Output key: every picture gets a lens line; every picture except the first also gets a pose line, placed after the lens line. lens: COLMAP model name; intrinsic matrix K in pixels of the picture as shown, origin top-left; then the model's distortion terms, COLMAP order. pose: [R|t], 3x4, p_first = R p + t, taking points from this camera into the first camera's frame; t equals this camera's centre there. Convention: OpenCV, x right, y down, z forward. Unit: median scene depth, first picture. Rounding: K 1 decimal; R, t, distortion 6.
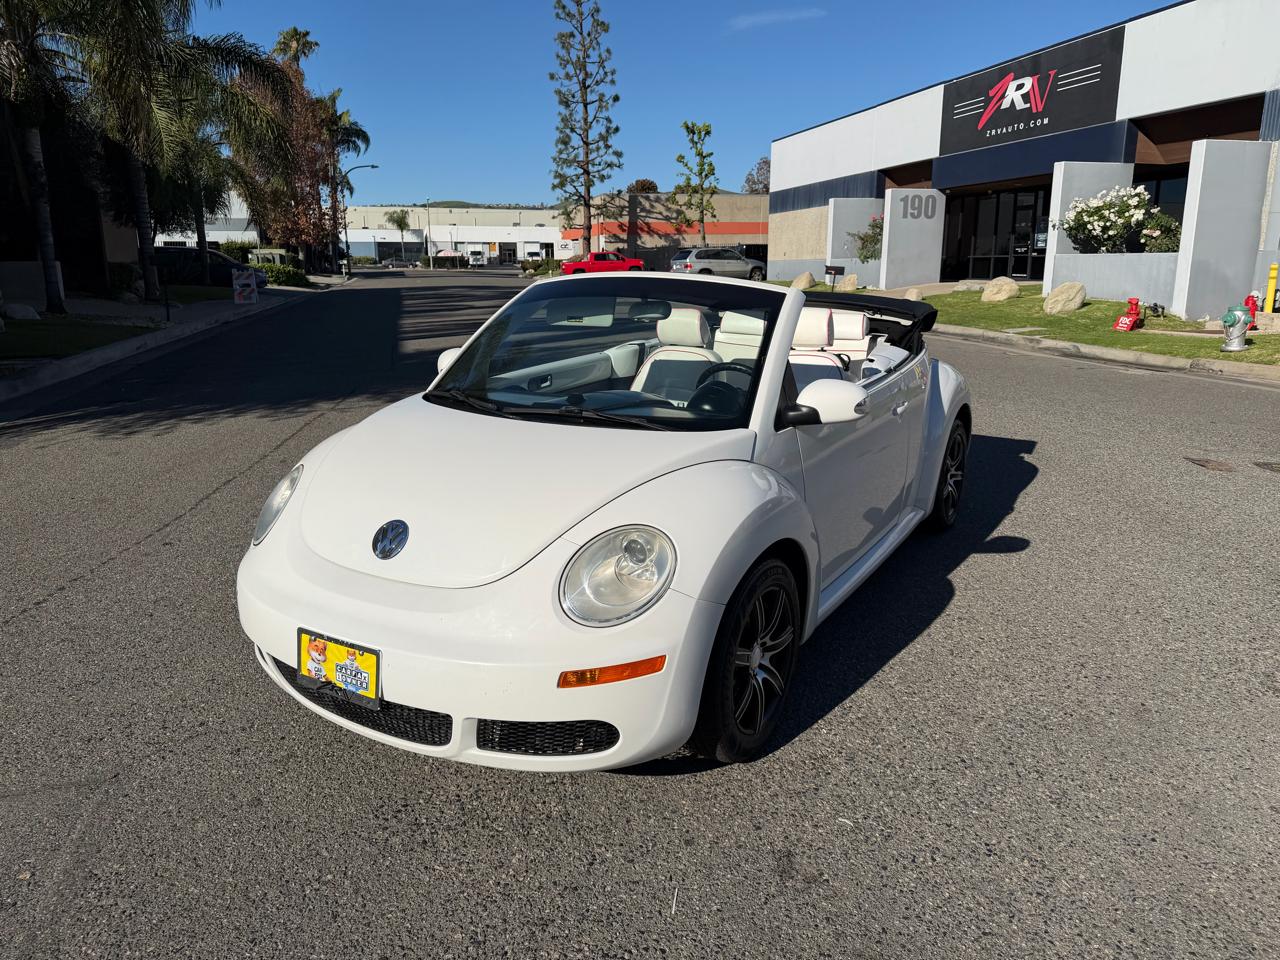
lens RADIAL K [[905.0, 0, 643.6], [0, 905.0, 475.3], [0, 0, 1]] dist [0.053973, -0.079893]
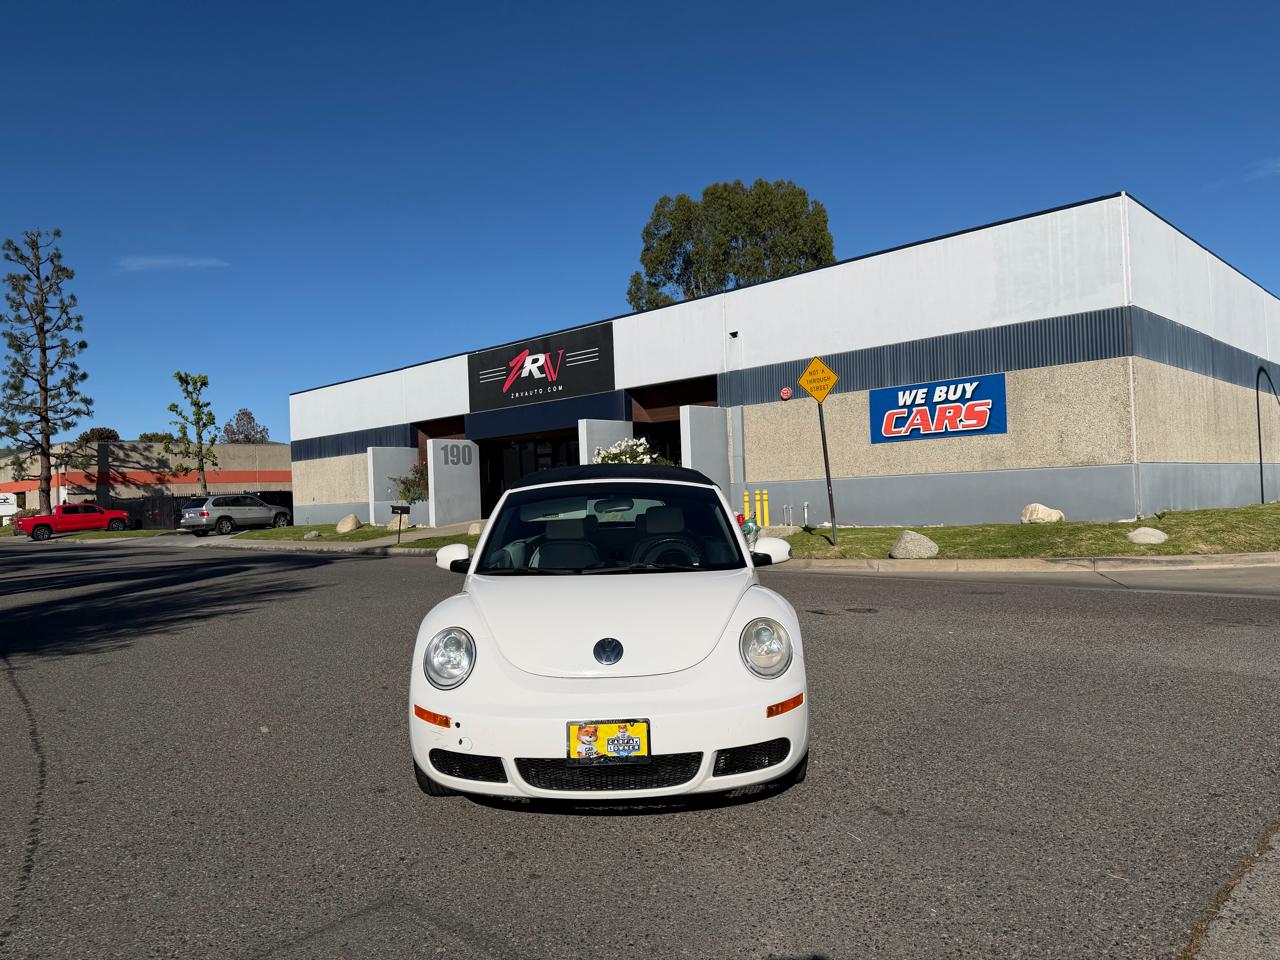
lens RADIAL K [[894.9, 0, 643.9], [0, 894.9, 484.1], [0, 0, 1]] dist [0.125010, -0.187249]
pose [[0.849288, -0.019357, 0.527575, -0.107721], [0.153154, 0.965386, -0.211125, 0.013733], [-0.505226, 0.260106, 0.822855, -0.029440]]
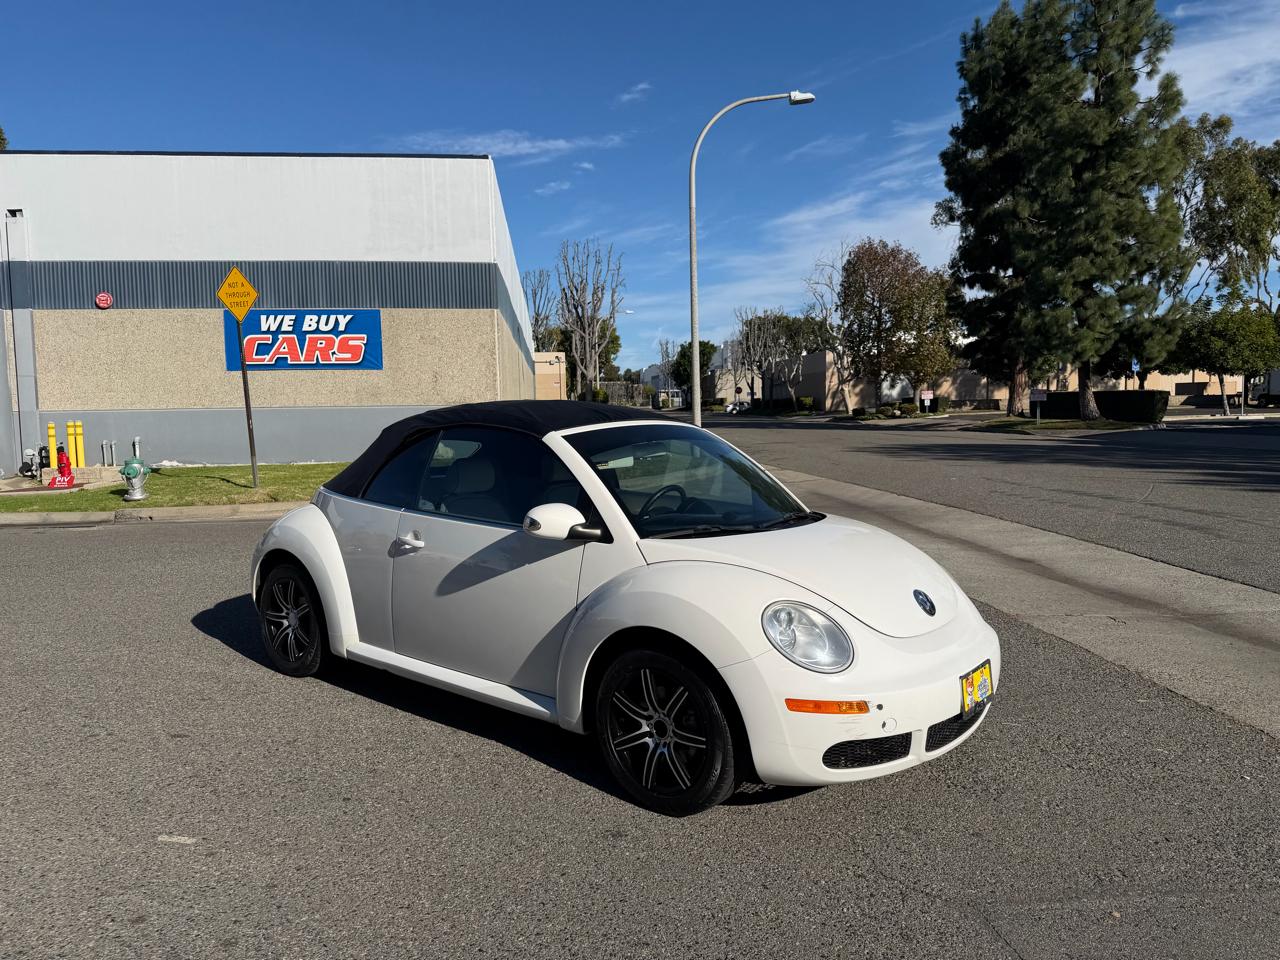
lens RADIAL K [[905.0, 0, 643.6], [0, 905.0, 475.3], [0, 0, 1]] dist [0.053973, -0.079893]
pose [[0.136031, -0.070668, 0.988181, -0.188639], [0.240587, 0.969951, 0.036246, -0.030148], [-0.961048, 0.232813, 0.148945, 0.128717]]
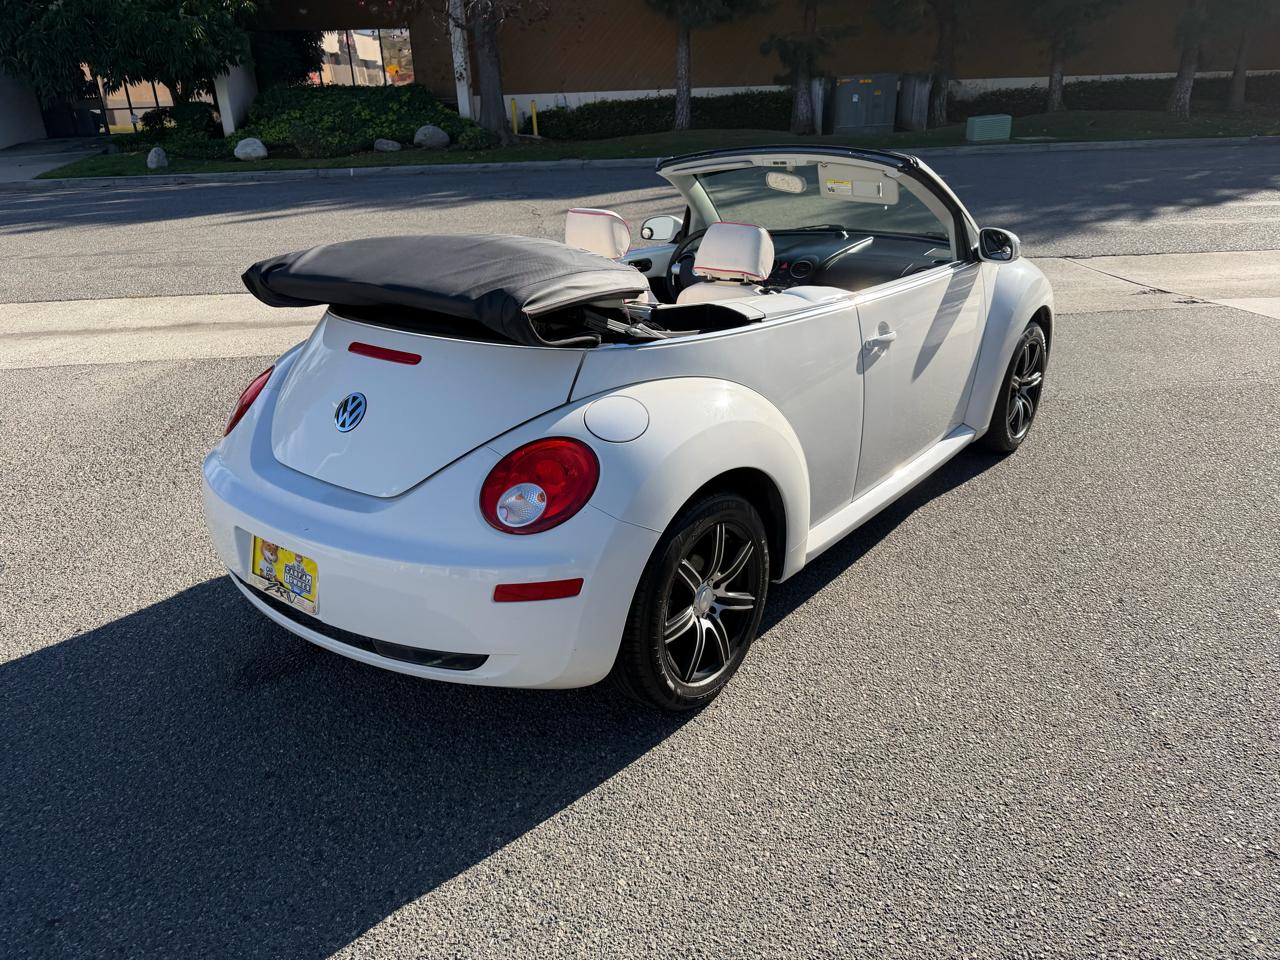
lens RADIAL K [[918.5, 0, 642.2], [0, 918.5, 480.6], [0, 0, 1]] dist [0.024142, -0.041812]
pose [[-0.991206, -0.016519, 0.131293, 0.003561], [0.064487, 0.806088, 0.588271, -0.085635], [-0.115551, 0.591564, -0.797934, 0.327818]]
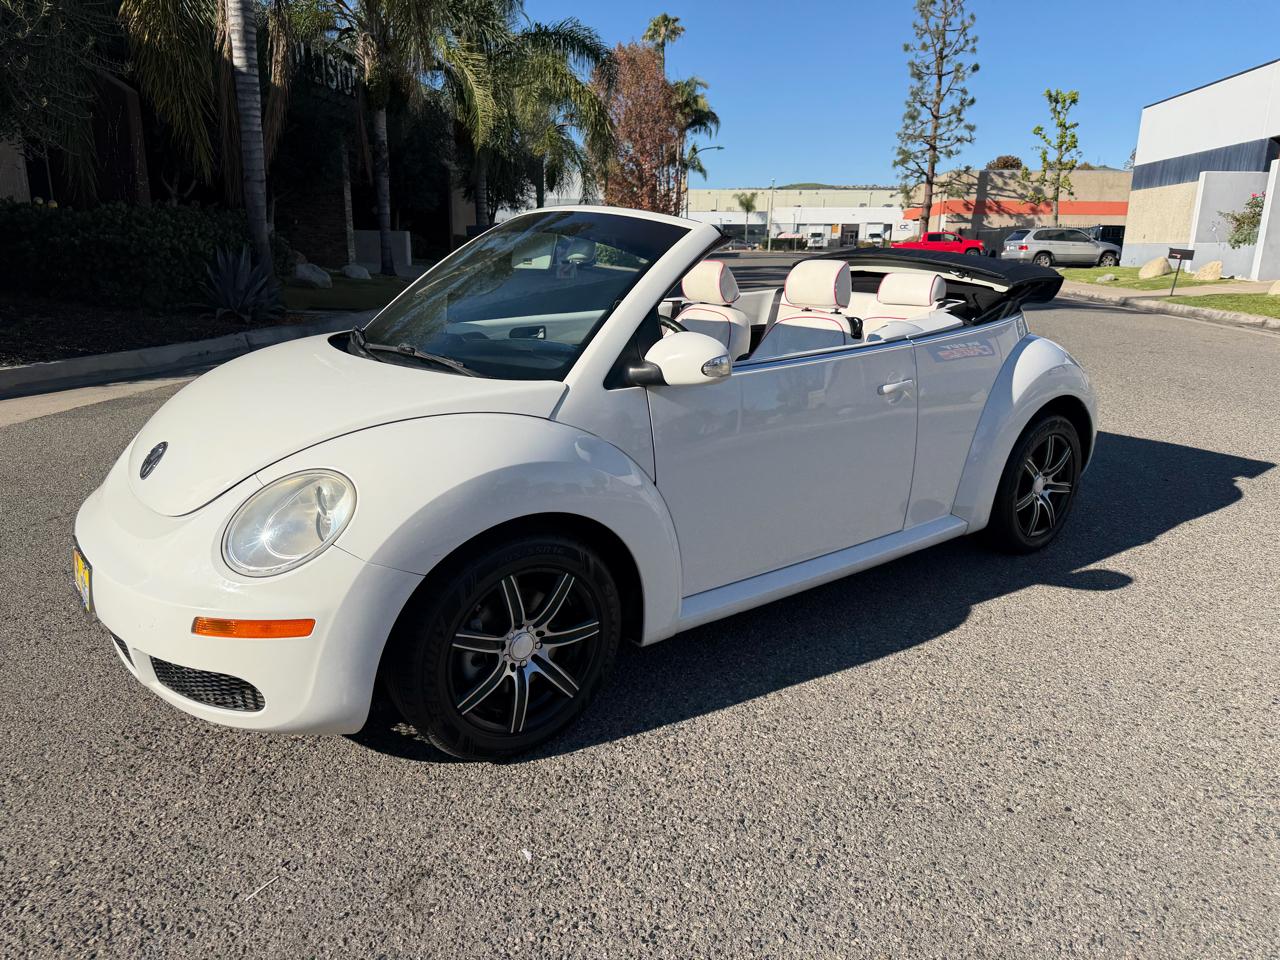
lens RADIAL K [[909.8, 0, 642.3], [0, 909.8, 476.6], [0, 0, 1]] dist [0.034687, -0.049906]
pose [[0.931893, 0.108215, -0.346215, 0.061098], [-0.101715, 0.994127, 0.036950, -0.000281], [0.348180, 0.000781, 0.937427, 0.027792]]
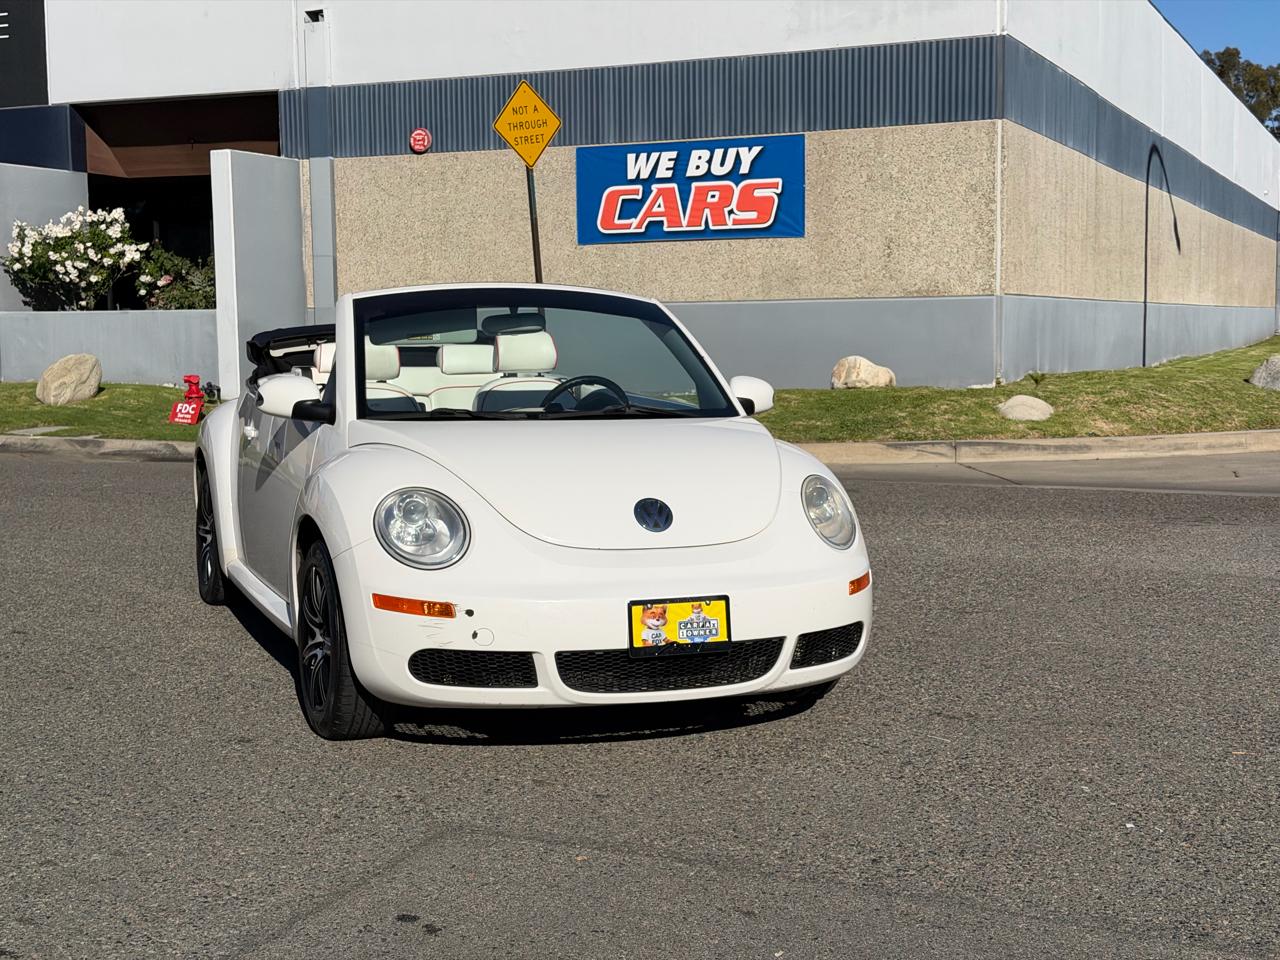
lens RADIAL K [[1792.7, 0, 640.0], [0, 1792.7, 480.0], [0, 0, 1]] dist [0.164052, -0.082564]
pose [[0.611832, -0.066593, 0.788180, -0.213927], [0.187734, 0.980203, -0.062914, 0.017705], [-0.768387, 0.186461, 0.612221, -0.030671]]
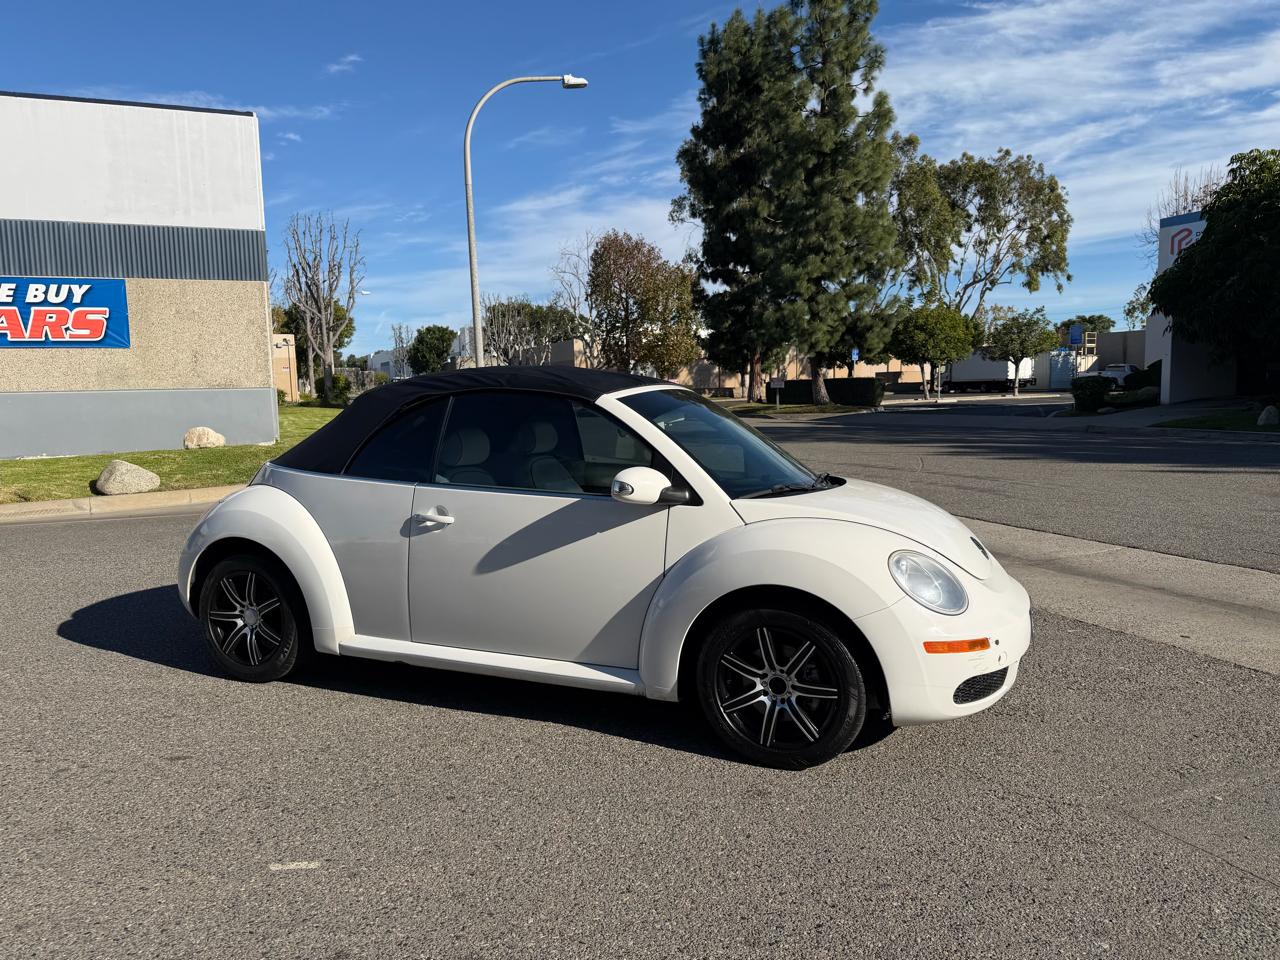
lens RADIAL K [[905.3, 0, 643.3], [0, 905.3, 485.5], [0, 0, 1]] dist [0.051252, -0.071025]
pose [[-0.157660, -0.092388, 0.983162, -0.184093], [0.245863, 0.960589, 0.129693, -0.039830], [-0.956397, 0.262170, -0.128731, 0.188126]]
